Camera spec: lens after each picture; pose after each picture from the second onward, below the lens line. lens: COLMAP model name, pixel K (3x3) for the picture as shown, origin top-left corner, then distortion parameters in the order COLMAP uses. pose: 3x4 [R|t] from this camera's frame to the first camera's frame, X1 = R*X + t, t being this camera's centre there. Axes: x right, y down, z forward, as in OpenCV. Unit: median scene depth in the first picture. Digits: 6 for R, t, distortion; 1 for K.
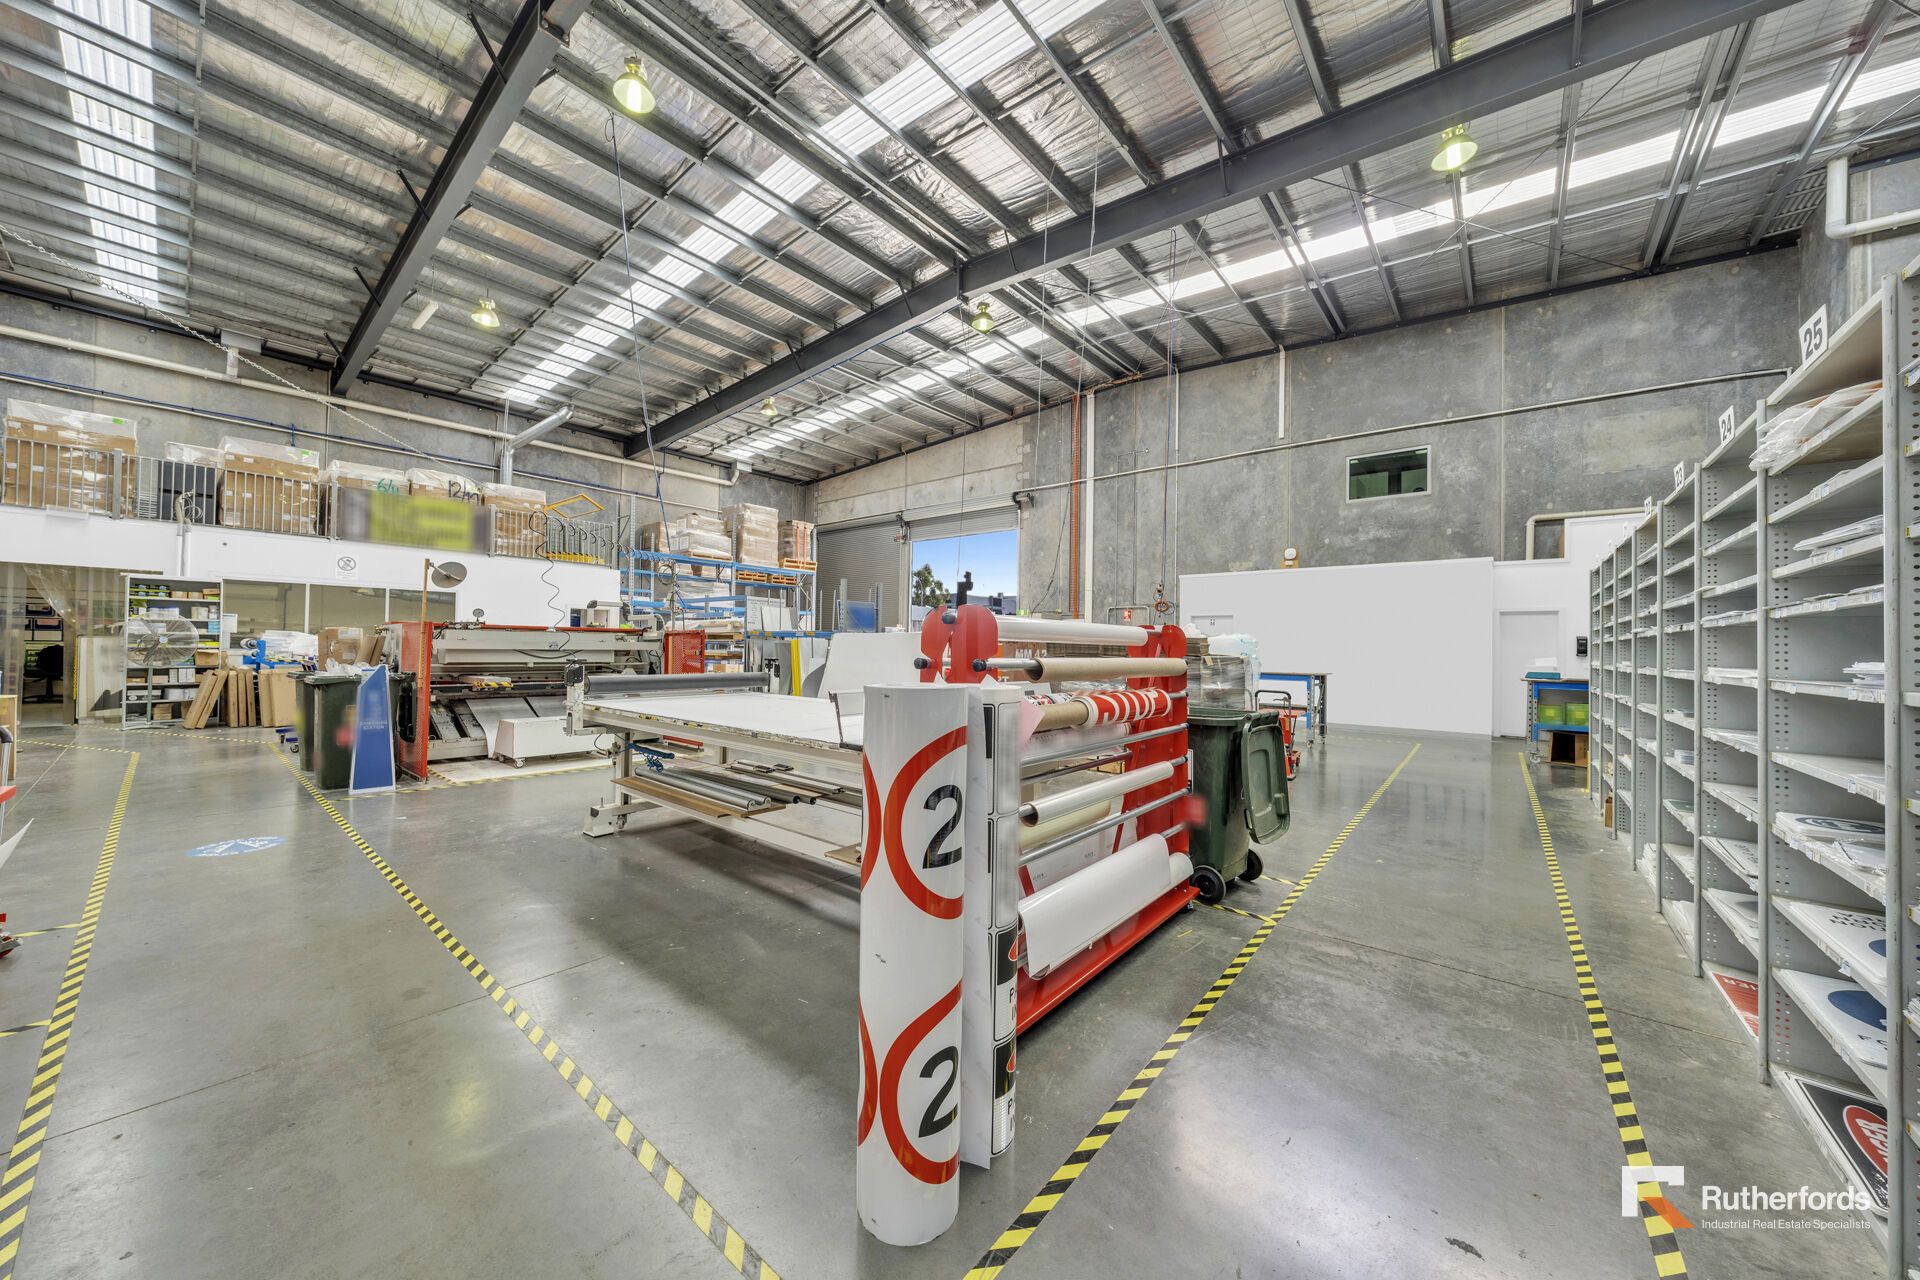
lens RADIAL K [[671.8, 0, 960.0], [0, 671.8, 640.0], [0, 0, 1]] dist [-0.018069, 0.000052]
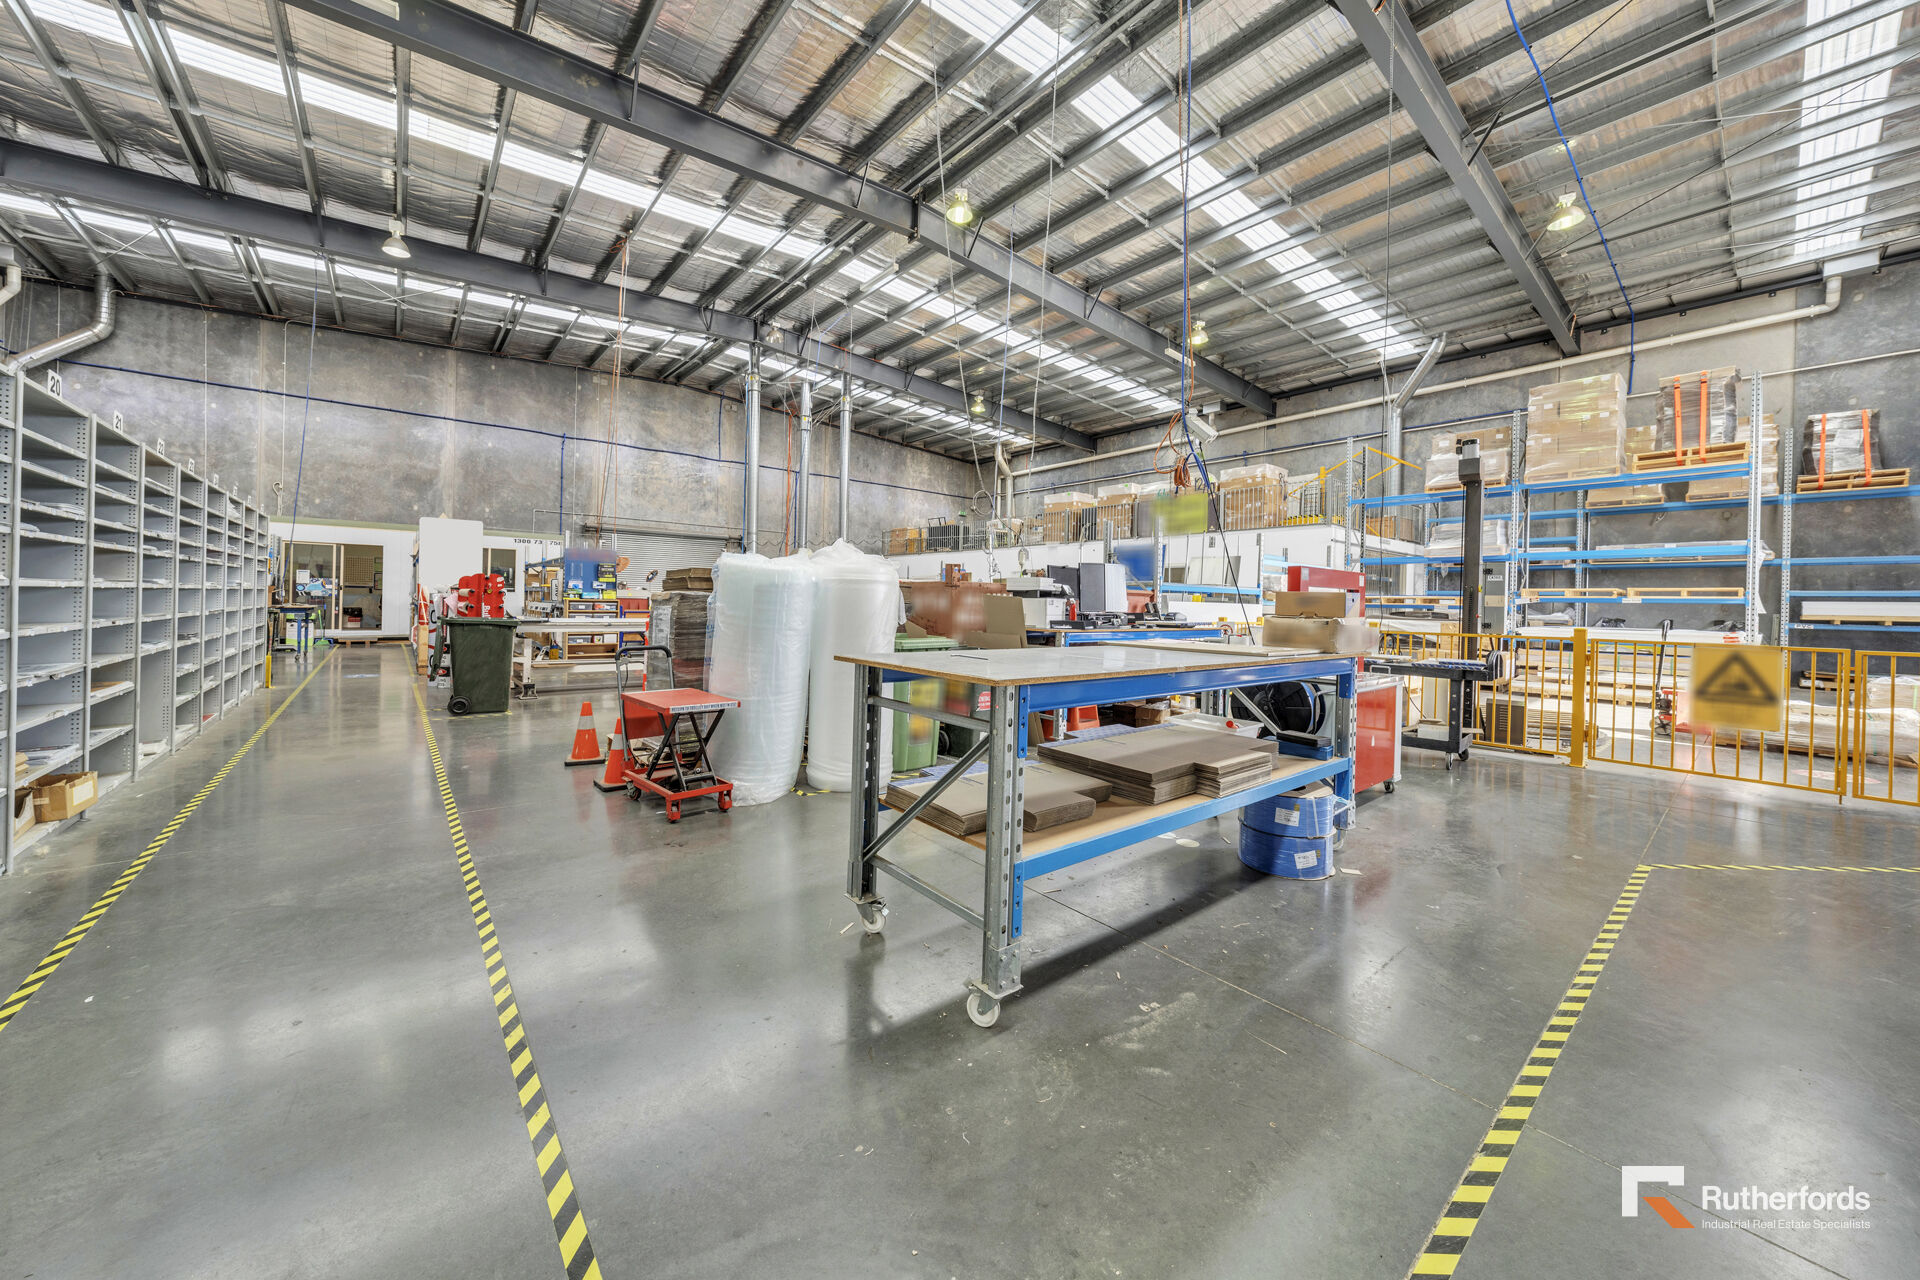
lens RADIAL K [[671.8, 0, 960.0], [0, 671.8, 640.0], [0, 0, 1]] dist [-0.018069, 0.000052]
pose [[-0.207245, 0.040001, -0.977471, 0.405590], [0.005532, 0.999196, 0.039717, 0.008043], [0.978273, 0.002824, -0.207299, 0.563914]]
